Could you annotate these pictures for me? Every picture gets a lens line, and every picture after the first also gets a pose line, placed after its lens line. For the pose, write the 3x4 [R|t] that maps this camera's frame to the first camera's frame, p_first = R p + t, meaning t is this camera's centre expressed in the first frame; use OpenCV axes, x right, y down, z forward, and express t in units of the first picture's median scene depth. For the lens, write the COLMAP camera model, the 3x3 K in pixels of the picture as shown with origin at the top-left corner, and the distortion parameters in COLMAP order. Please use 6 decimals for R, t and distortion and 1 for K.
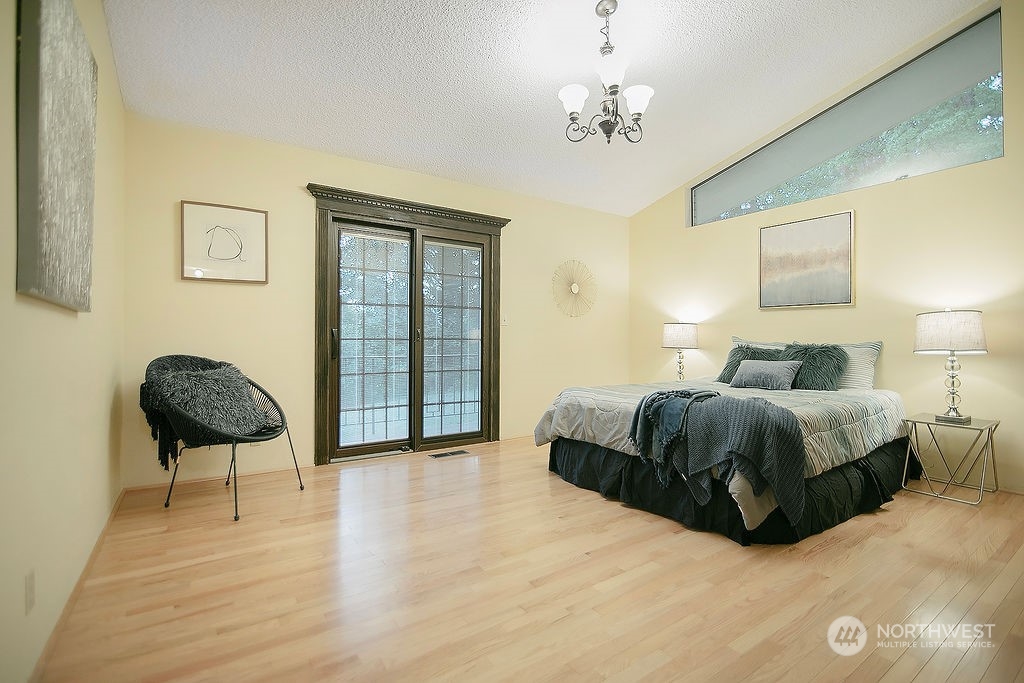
lens RADIAL K [[468.2, 0, 516.2], [0, 468.2, 336.3], [0, 0, 1]] dist [-0.006131, 0.000057]
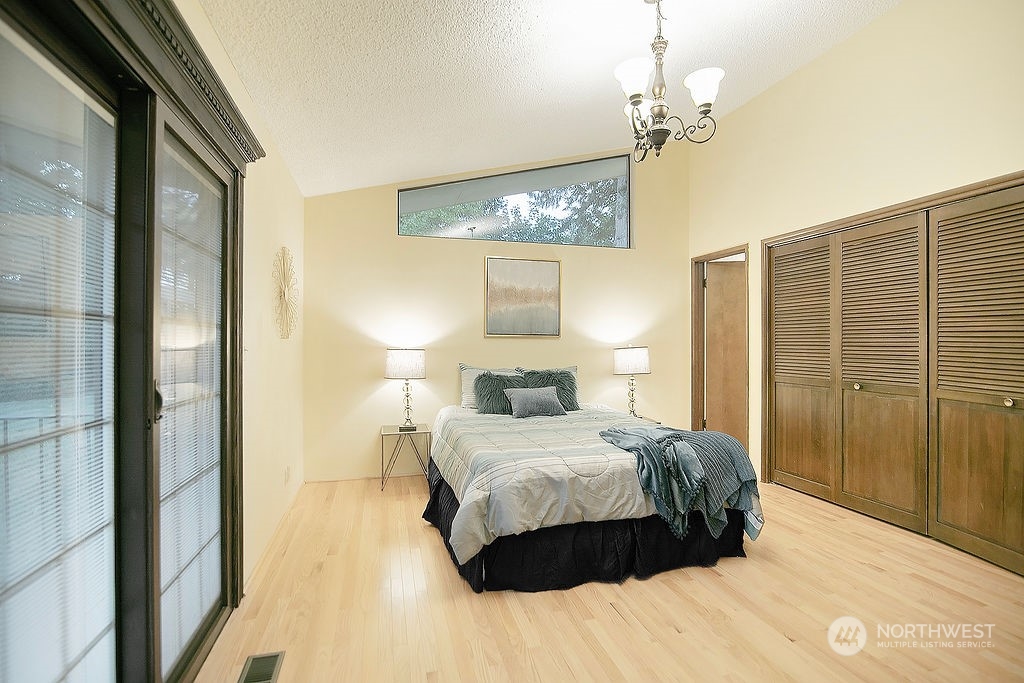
lens RADIAL K [[468.2, 0, 511.8], [0, 468.2, 345.3], [0, 0, 1]] dist [-0.006131, 0.000057]
pose [[0.327960, -0.008565, 0.944653, -0.557544], [-0.004459, 0.999934, 0.010614, -0.065183], [-0.944681, -0.007693, 0.327900, 0.801963]]
